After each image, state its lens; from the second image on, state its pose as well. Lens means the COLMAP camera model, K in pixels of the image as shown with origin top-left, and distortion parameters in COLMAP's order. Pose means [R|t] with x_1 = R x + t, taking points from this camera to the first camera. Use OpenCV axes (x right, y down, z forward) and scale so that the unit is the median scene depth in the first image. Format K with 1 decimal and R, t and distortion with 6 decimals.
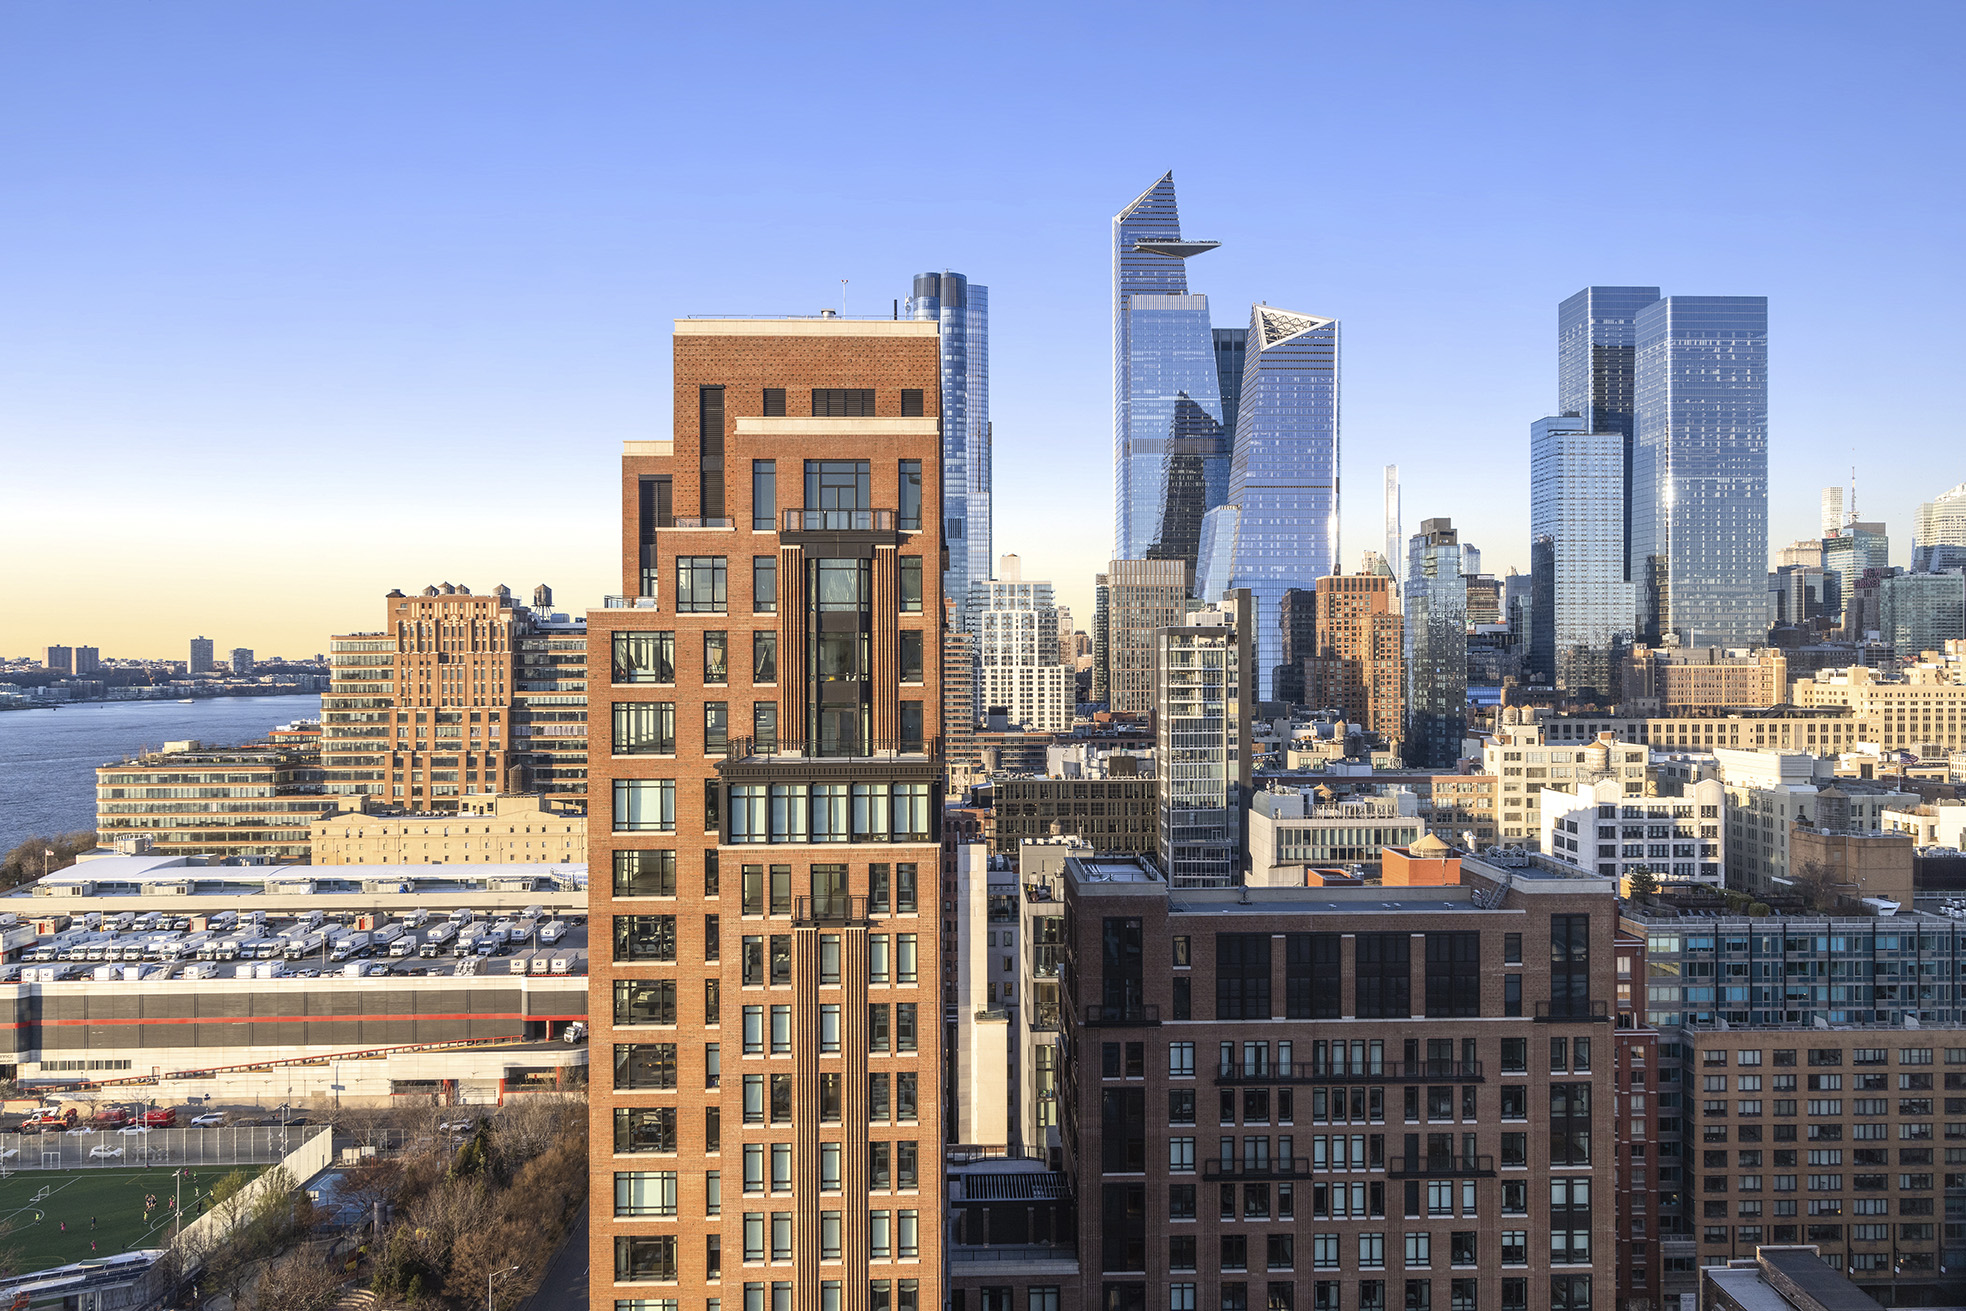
lens RADIAL K [[1334.4, 0, 980.7], [0, 1334.4, 667.8], [0, 0, 1]] dist [0.004802, 0.002650]
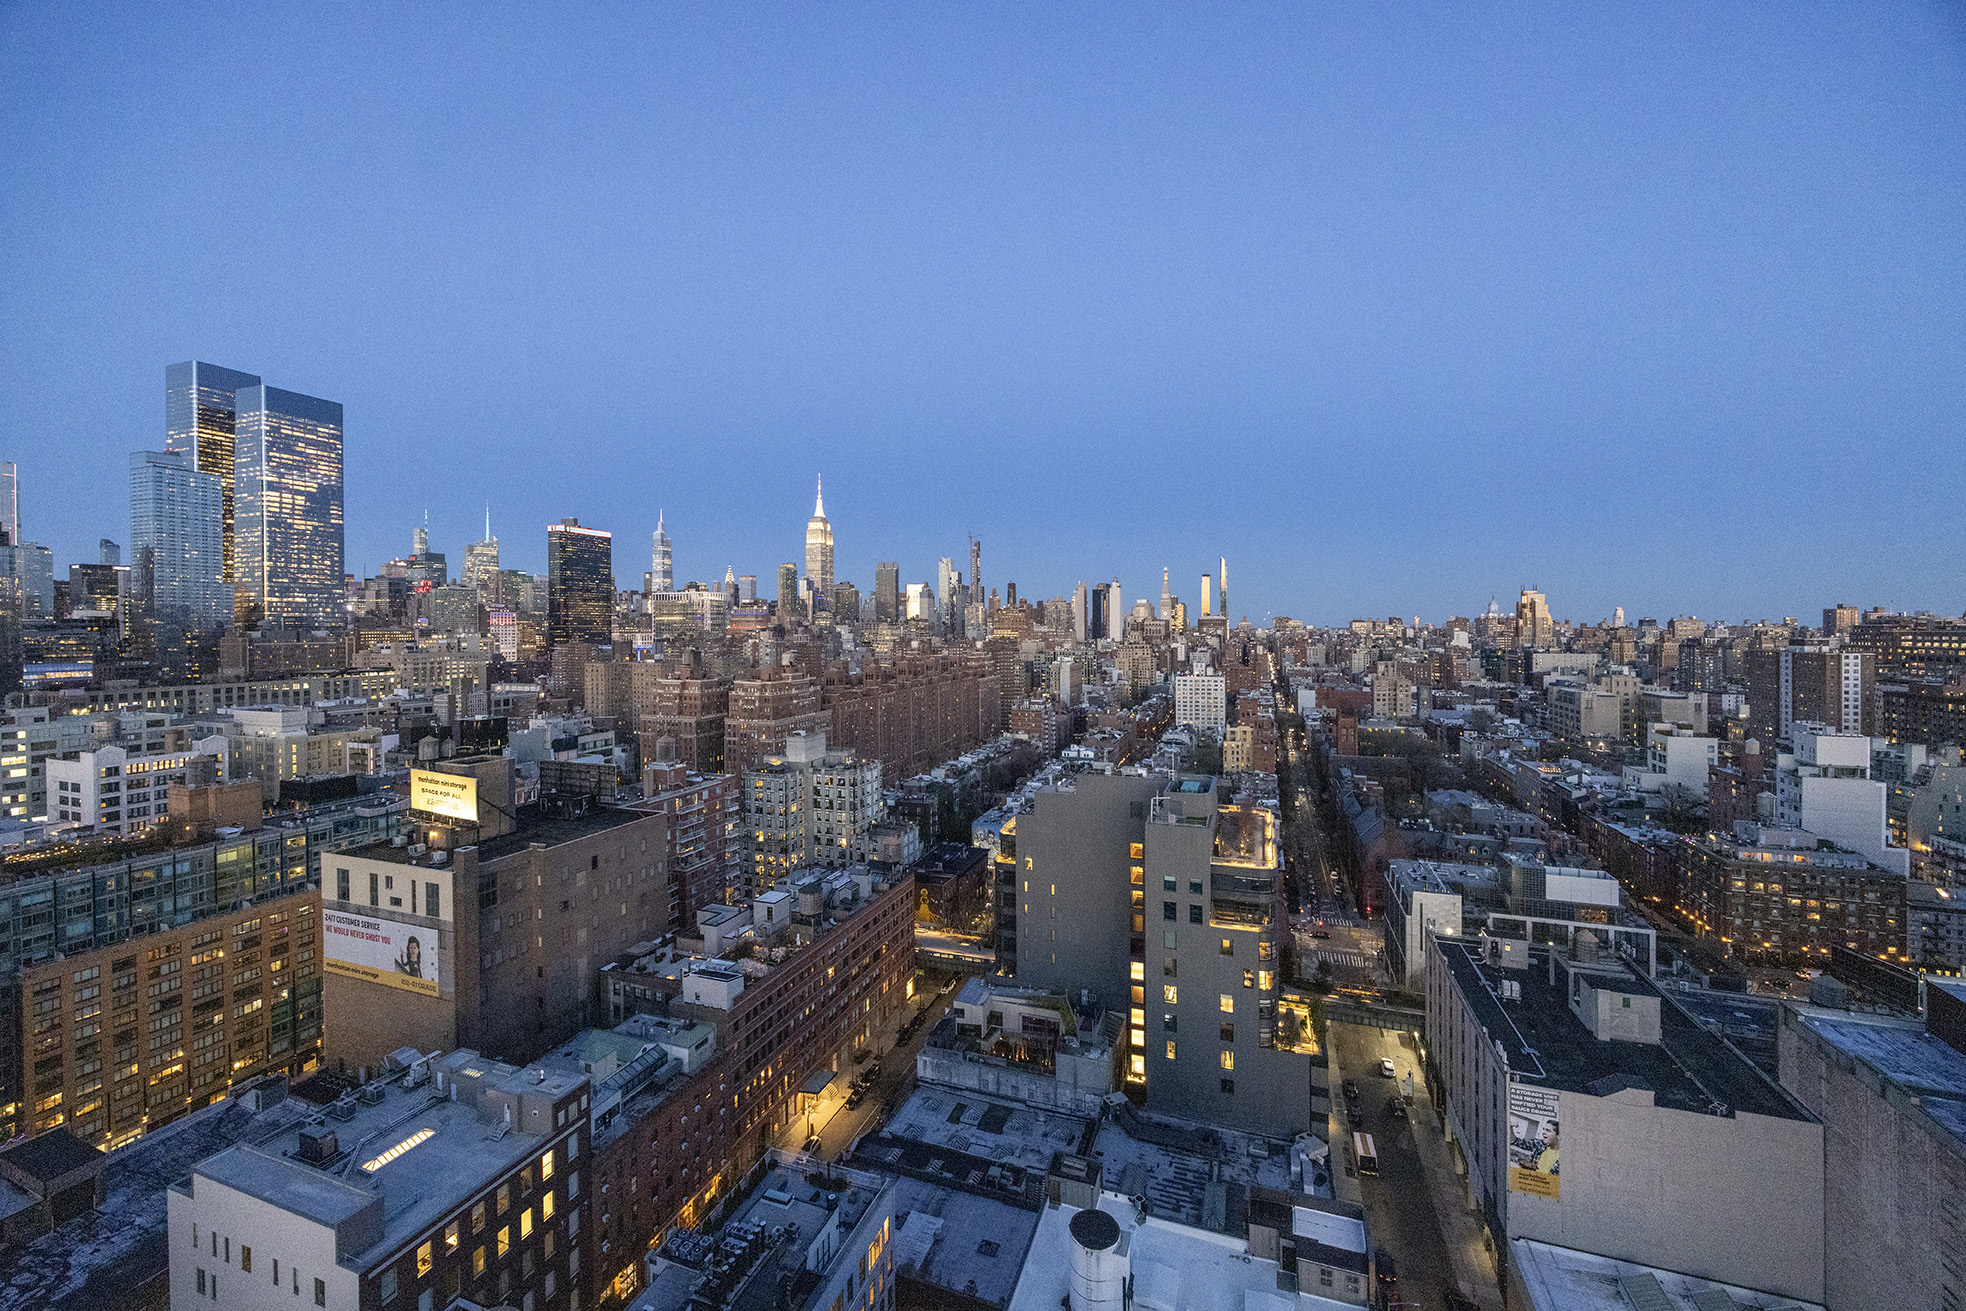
lens RADIAL K [[765.1, 0, 979.3], [0, 765.1, 637.0], [0, 0, 1]] dist [0.003438, 0.000023]
pose [[0.383048, -0.013759, 0.923626, 0.213295], [0.008916, 0.999898, 0.011198, -0.044660], [-0.923686, 0.003946, 0.383131, -0.113096]]
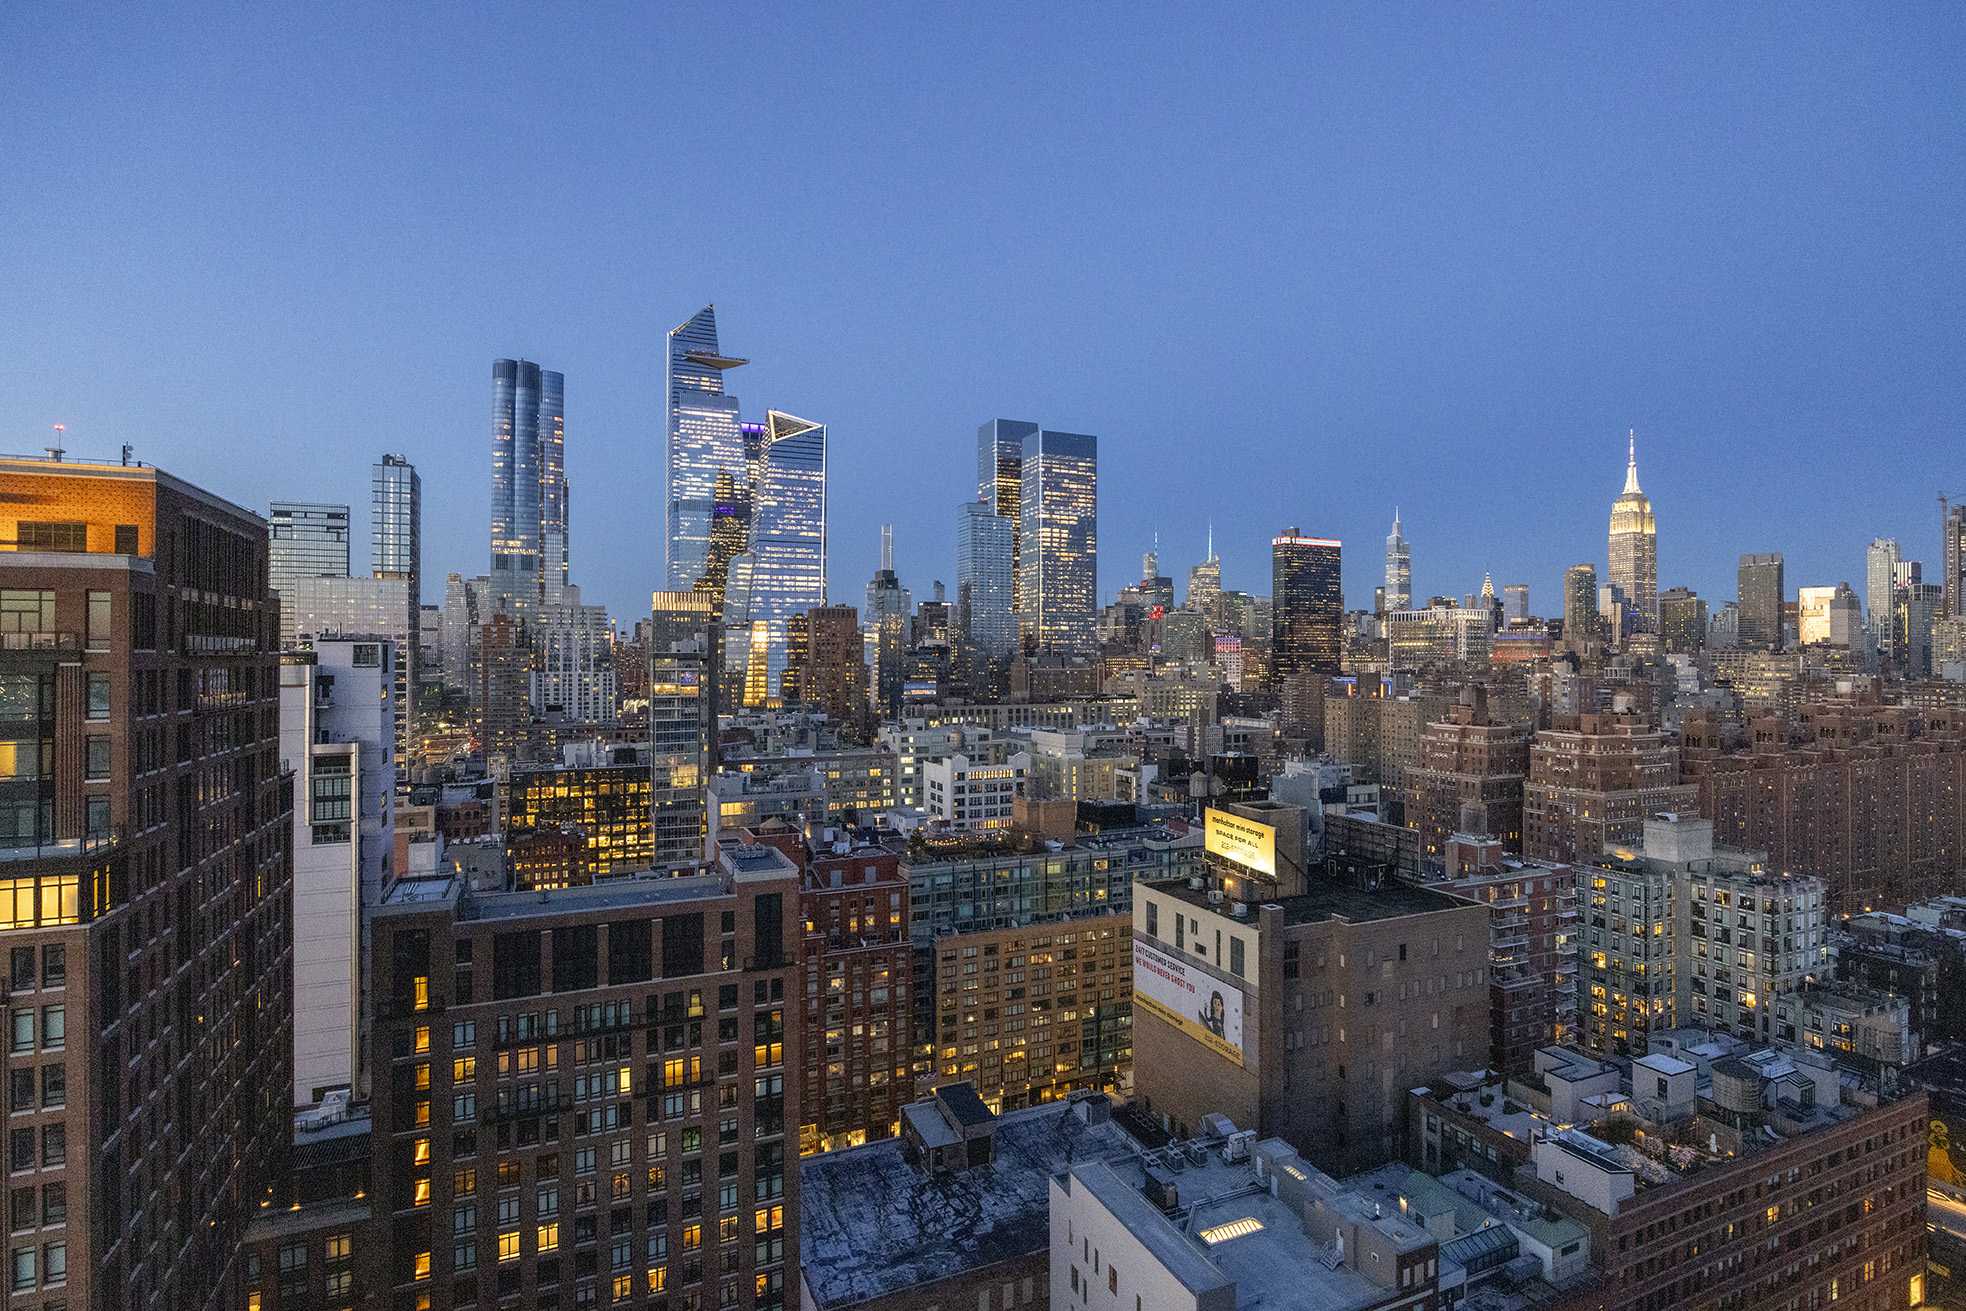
lens RADIAL K [[960.1, 0, 983.1], [0, 960.1, 653.5], [0, 0, 1]] dist [0.001736, -0.000720]
pose [[0.927593, 0.002849, 0.373581, 0.172406], [-0.000028, 0.999971, -0.007556, -0.045388], [-0.373592, 0.006998, 0.927567, -0.037619]]
